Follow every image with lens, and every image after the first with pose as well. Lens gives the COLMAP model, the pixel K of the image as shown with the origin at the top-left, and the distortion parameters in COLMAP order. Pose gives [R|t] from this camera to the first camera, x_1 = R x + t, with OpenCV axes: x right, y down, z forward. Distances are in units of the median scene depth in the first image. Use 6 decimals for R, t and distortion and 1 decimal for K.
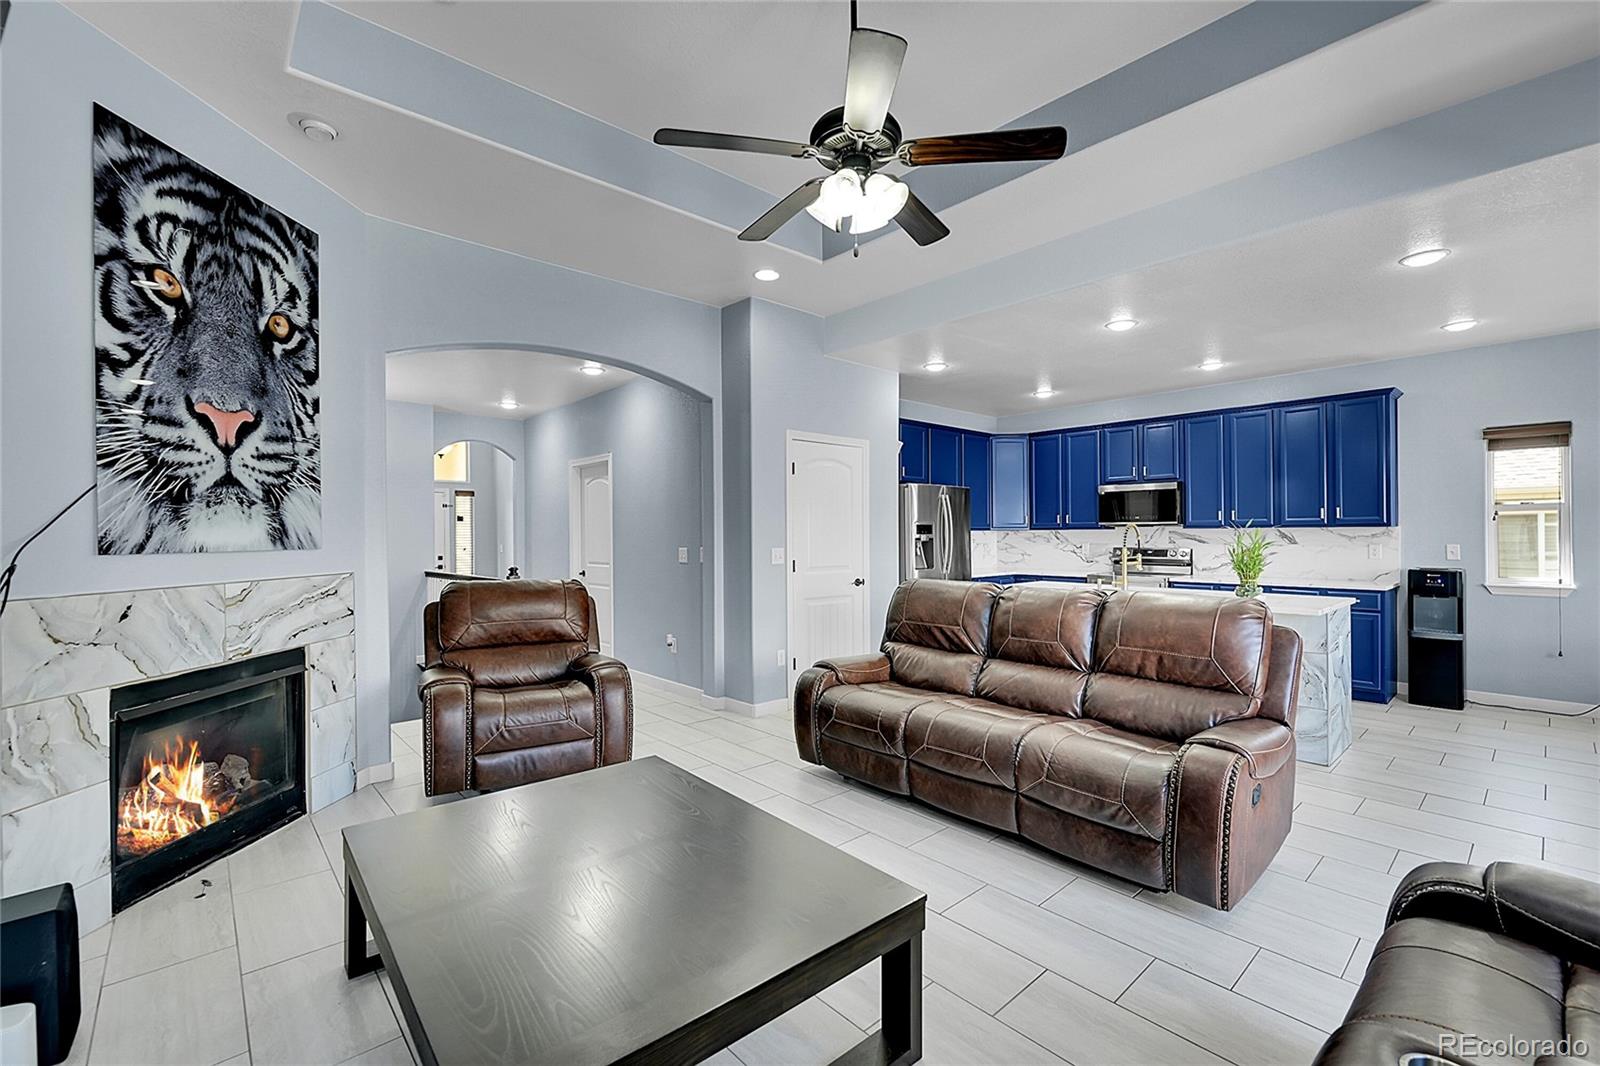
lens RADIAL K [[681.6, 0, 809.7], [0, 681.6, 533.9], [0, 0, 1]] dist [0.001070, -0.000070]
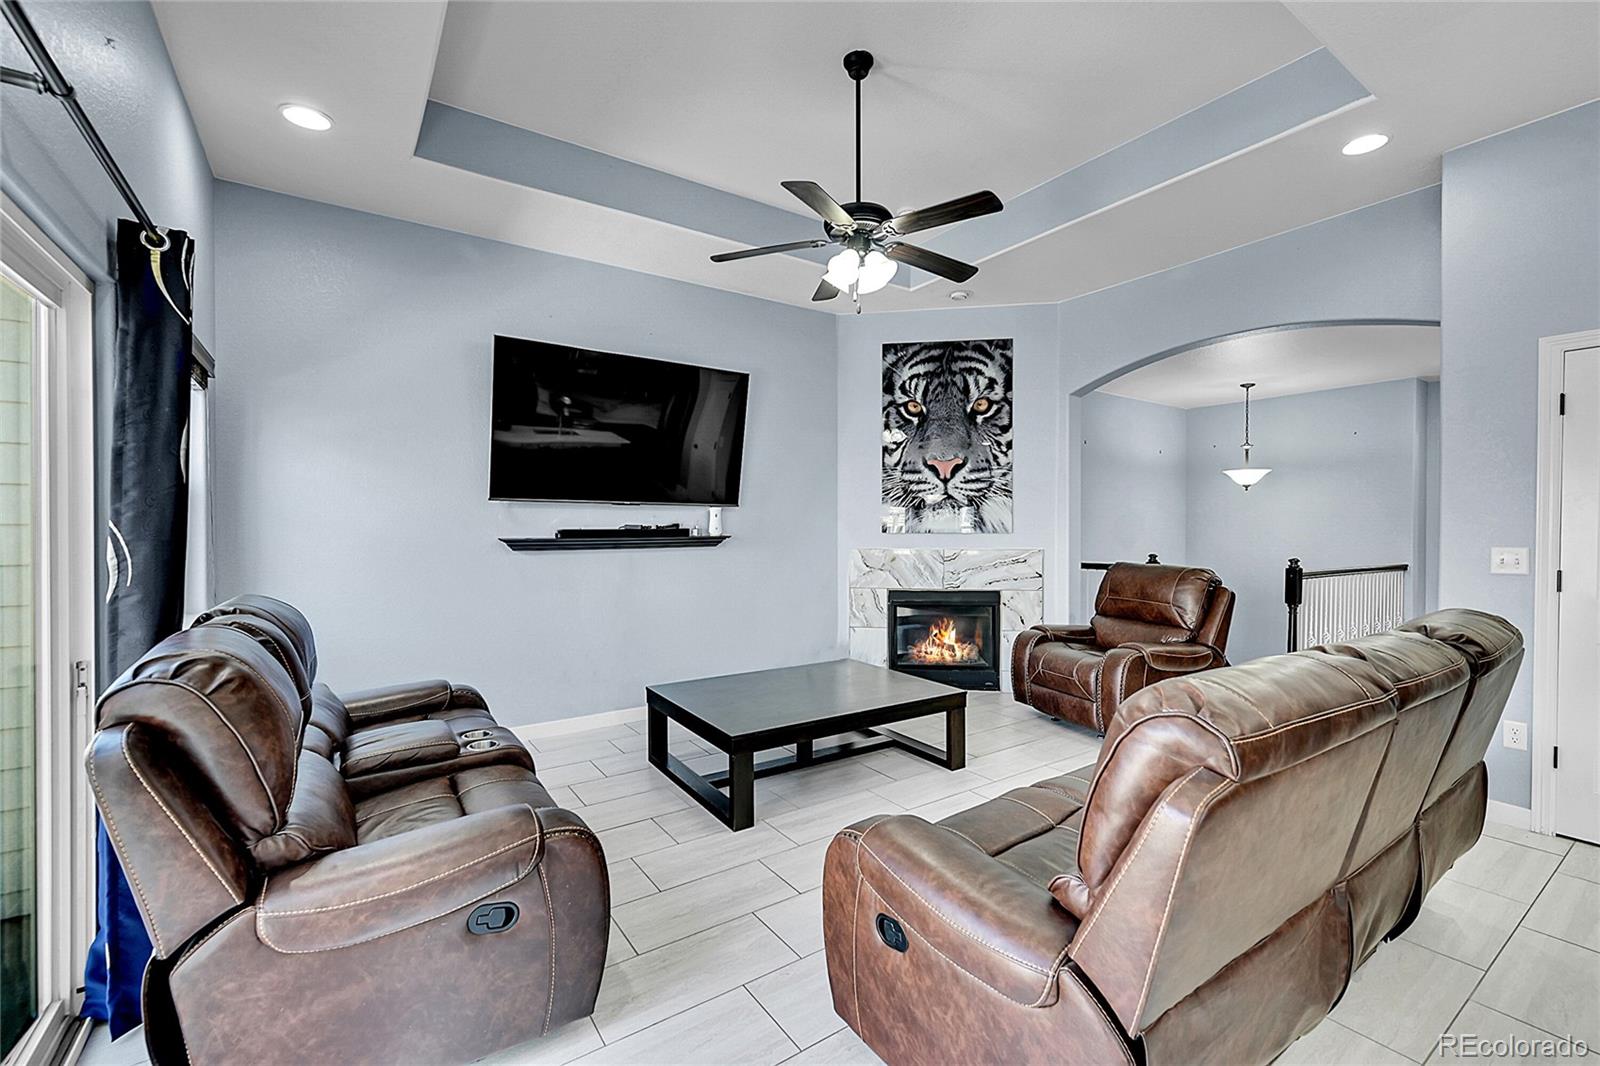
lens RADIAL K [[681.6, 0, 809.7], [0, 681.6, 533.9], [0, 0, 1]] dist [0.001070, -0.000070]
pose [[-0.132319, 0.014664, -0.991099, 1.105263], [0.001321, 0.999892, 0.014618, -0.000464], [0.991206, 0.000625, -0.132324, 0.858329]]
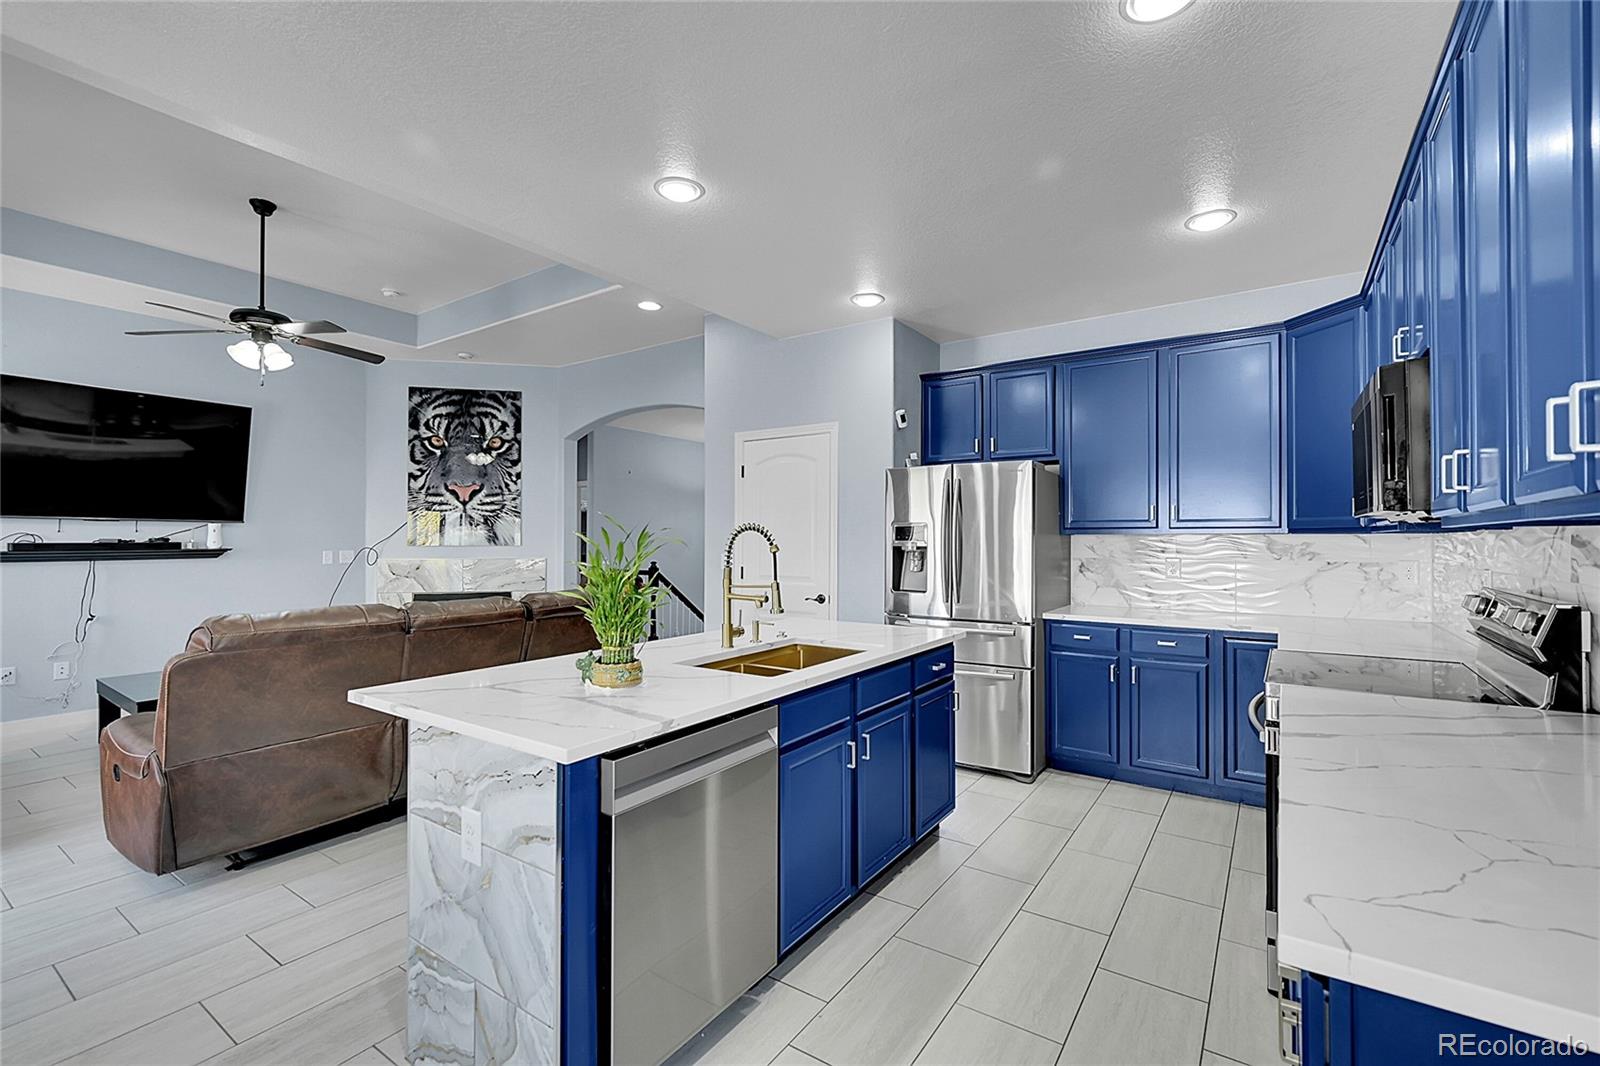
lens RADIAL K [[693.3, 0, 809.5], [0, 693.3, 533.6], [0, 0, 1]] dist [-0.000134, -0.000255]
pose [[0.233520, -0.002931, -0.972348, 1.742817], [-0.001226, 0.999994, -0.003309, -0.009379], [0.972351, 0.001964, 0.233515, 1.576814]]
